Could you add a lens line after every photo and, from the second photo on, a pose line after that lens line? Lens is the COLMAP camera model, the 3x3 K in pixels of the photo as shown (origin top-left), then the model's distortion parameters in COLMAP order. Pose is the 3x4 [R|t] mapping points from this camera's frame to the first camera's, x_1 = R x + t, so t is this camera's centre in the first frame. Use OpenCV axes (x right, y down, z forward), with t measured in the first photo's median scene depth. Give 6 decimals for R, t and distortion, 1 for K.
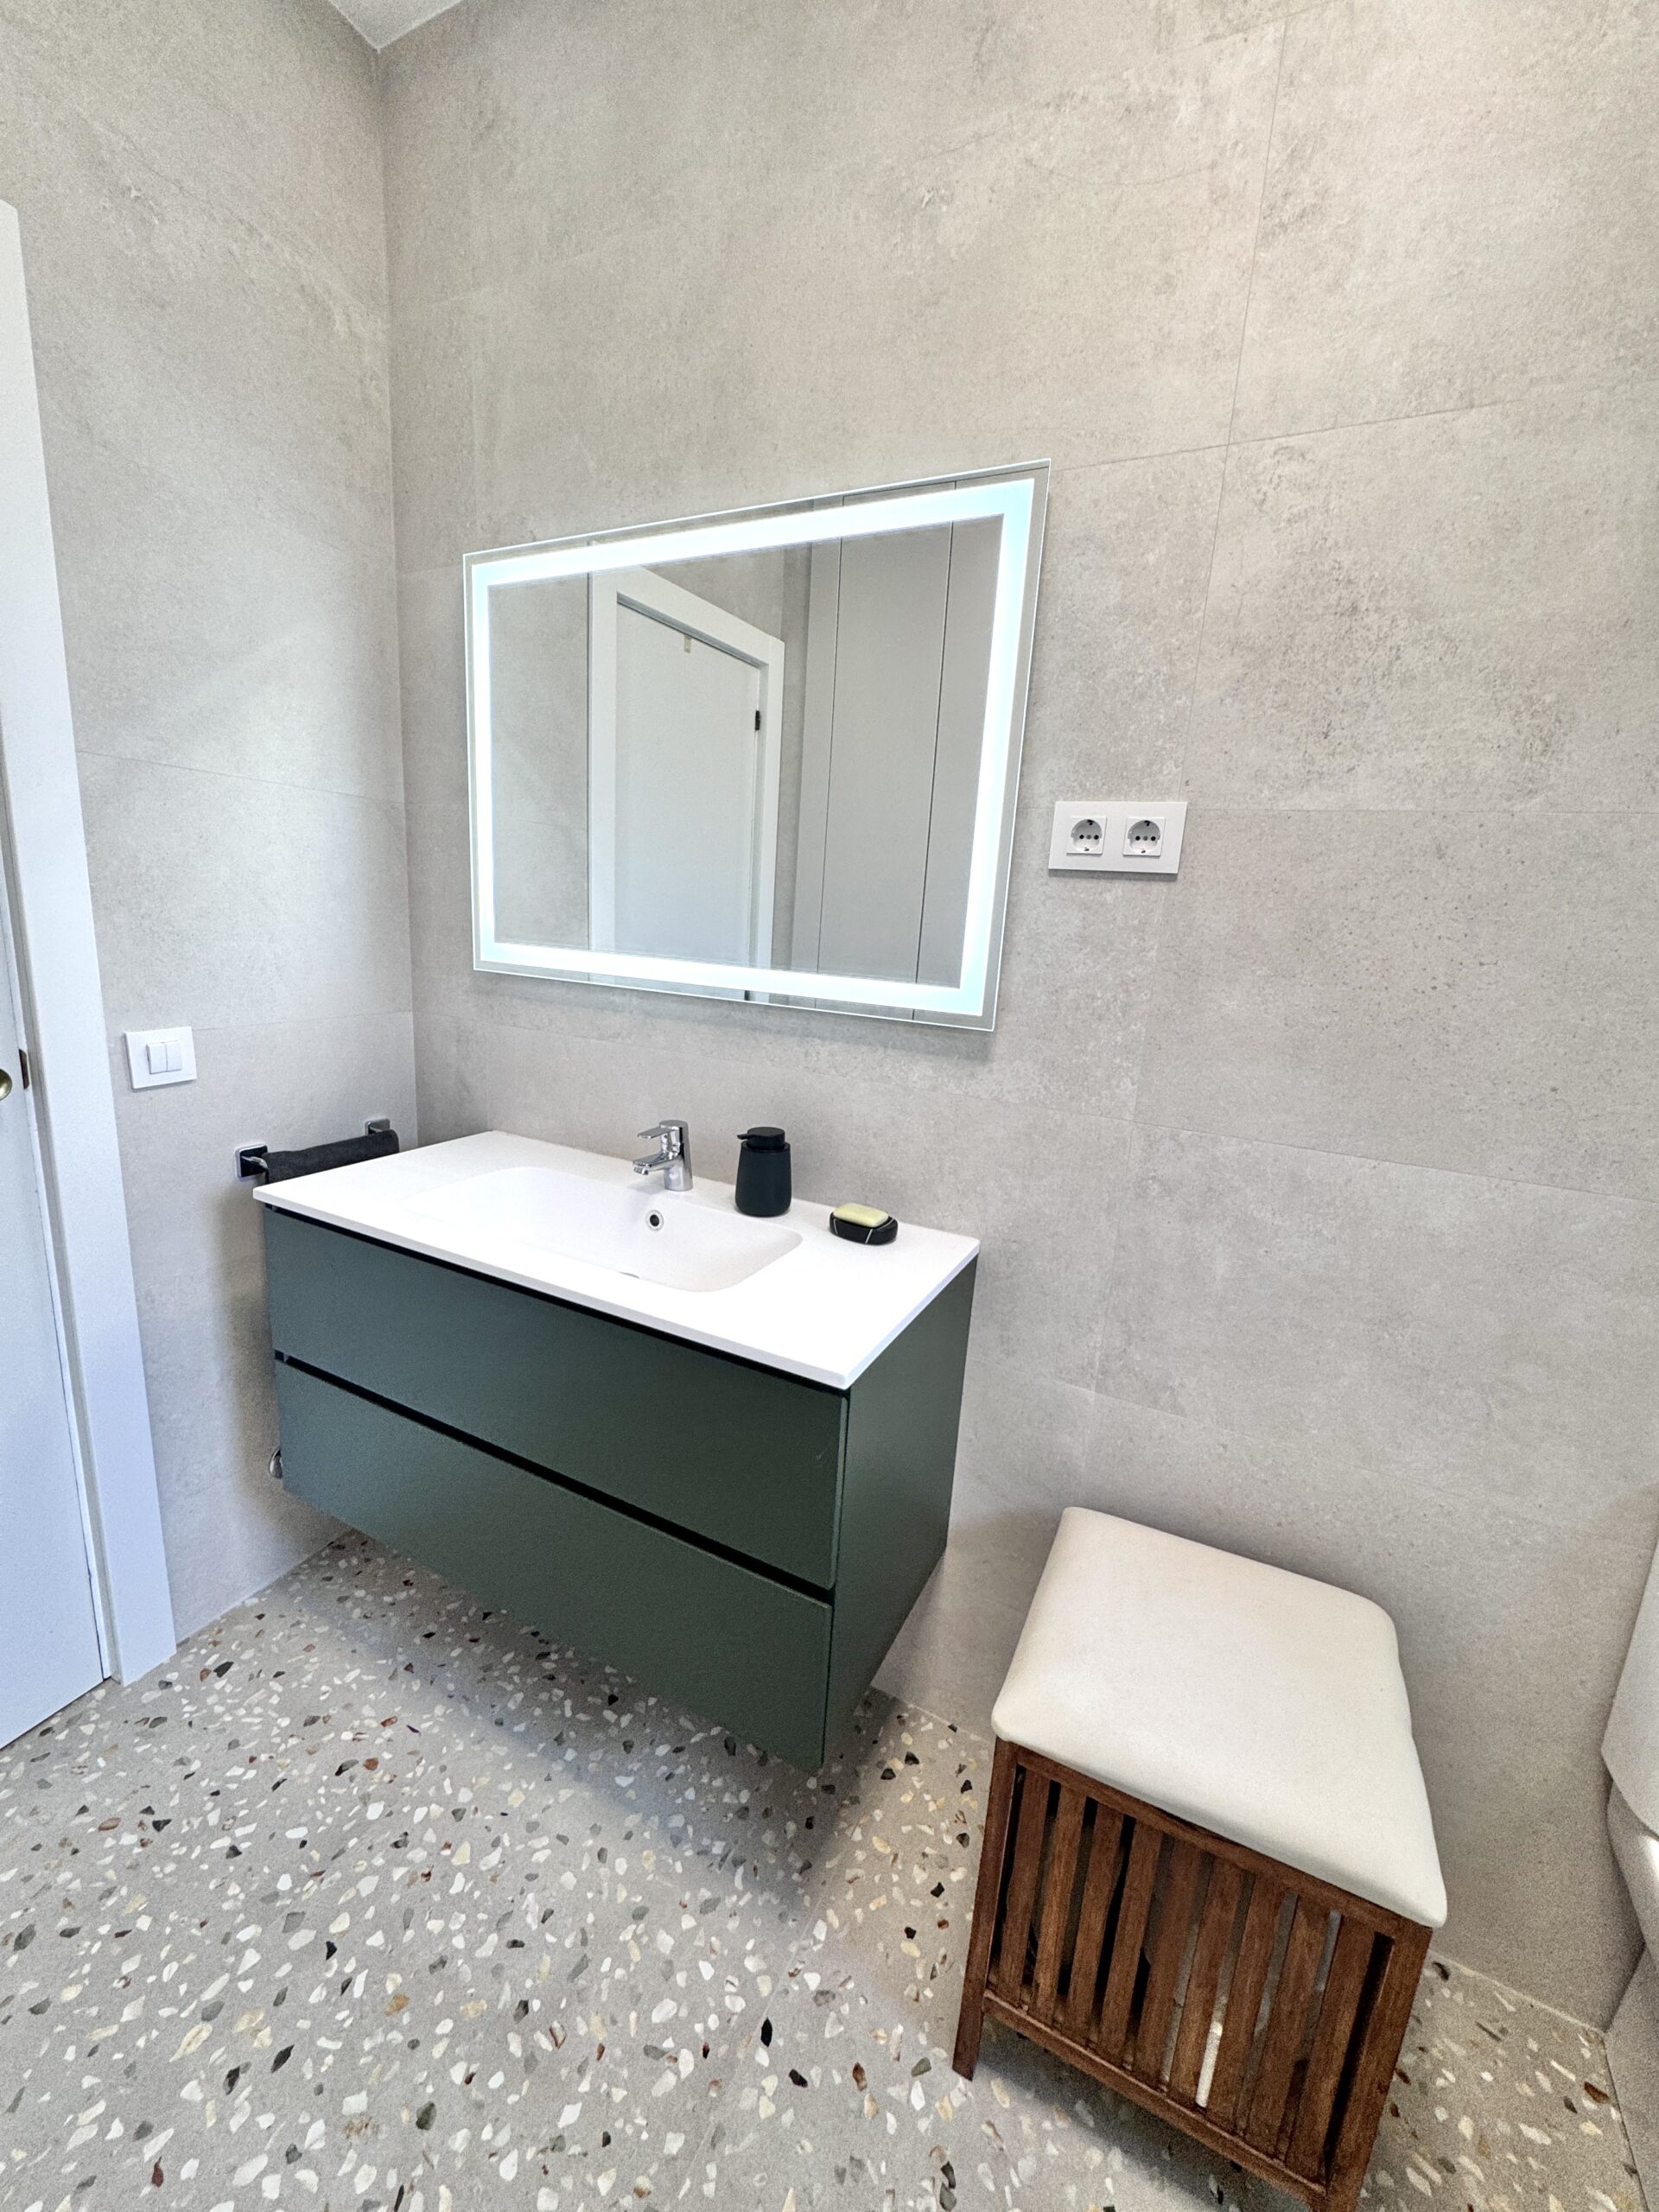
lens RADIAL K [[880.0, 0, 832.0], [0, 880.0, 1105.1], [0, 0, 1]] dist [-0.003698, 0.000790]
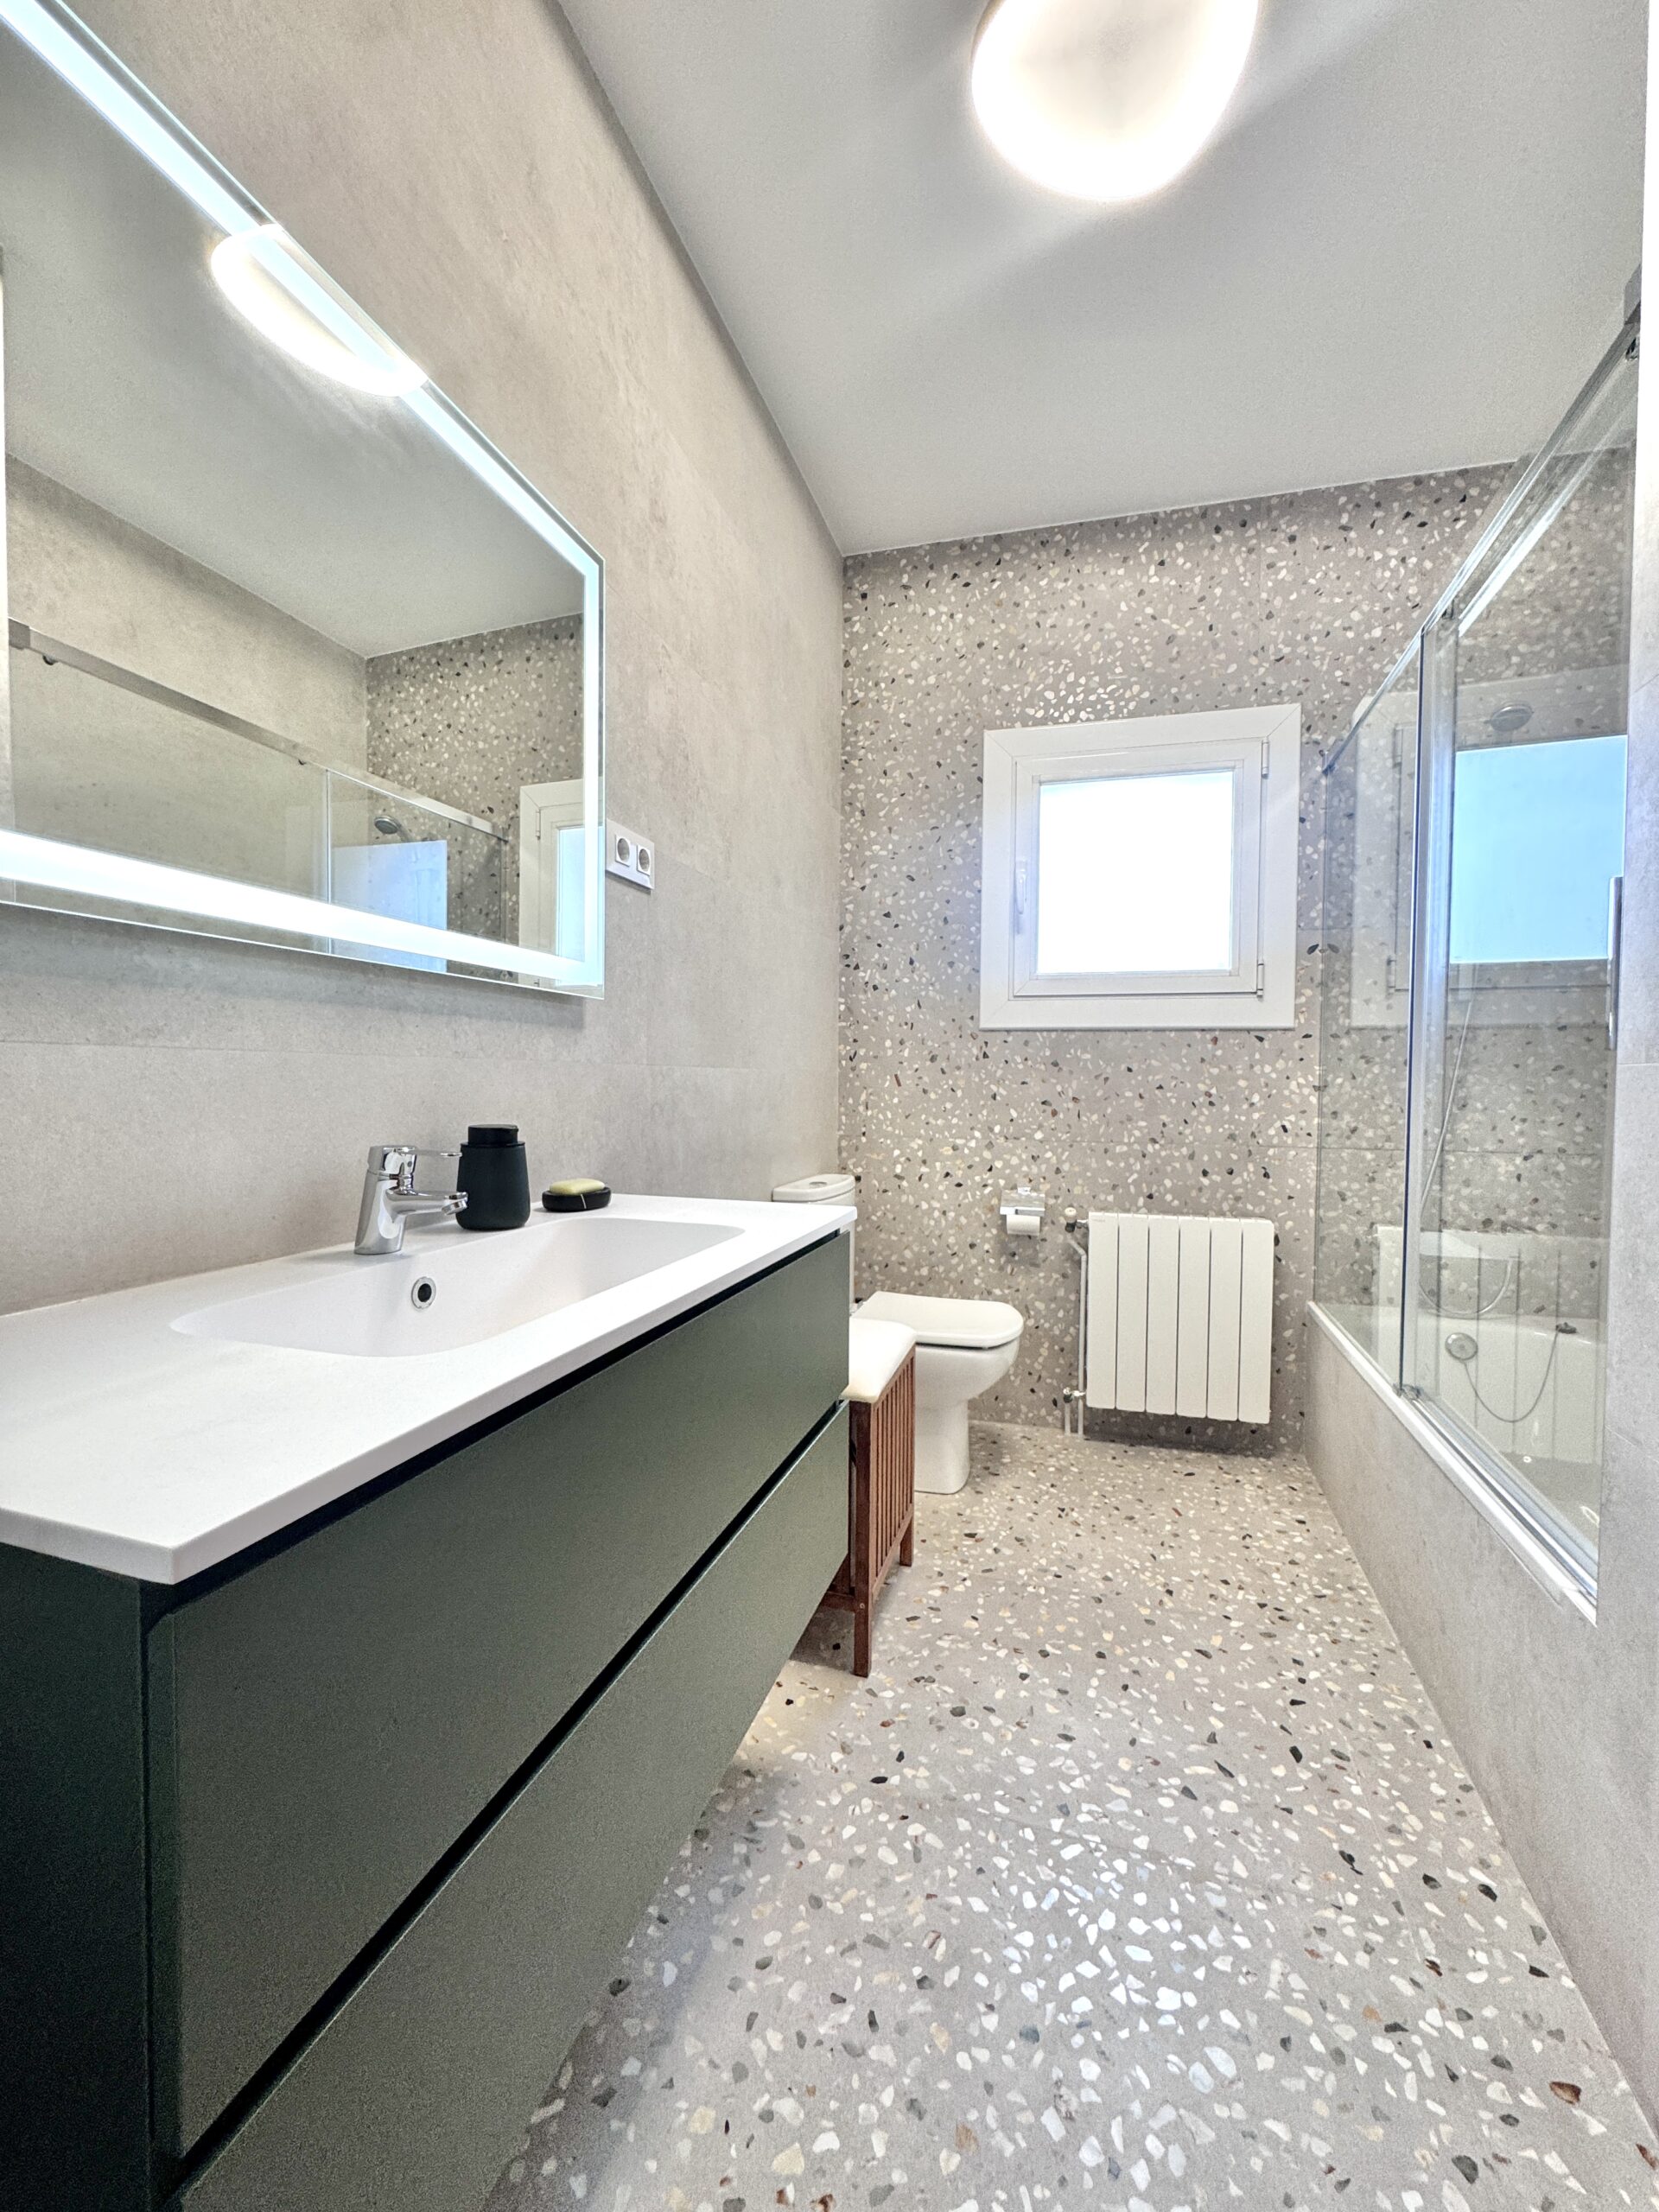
lens RADIAL K [[880.0, 0, 829.9], [0, 880.0, 1103.8], [0, 0, 1]] dist [-0.003698, 0.000790]
pose [[-0.155505, -0.093650, 0.983386, -1.100633], [0.192782, 0.973478, 0.123191, -0.036550], [-0.968841, 0.208736, -0.133327, 0.951788]]
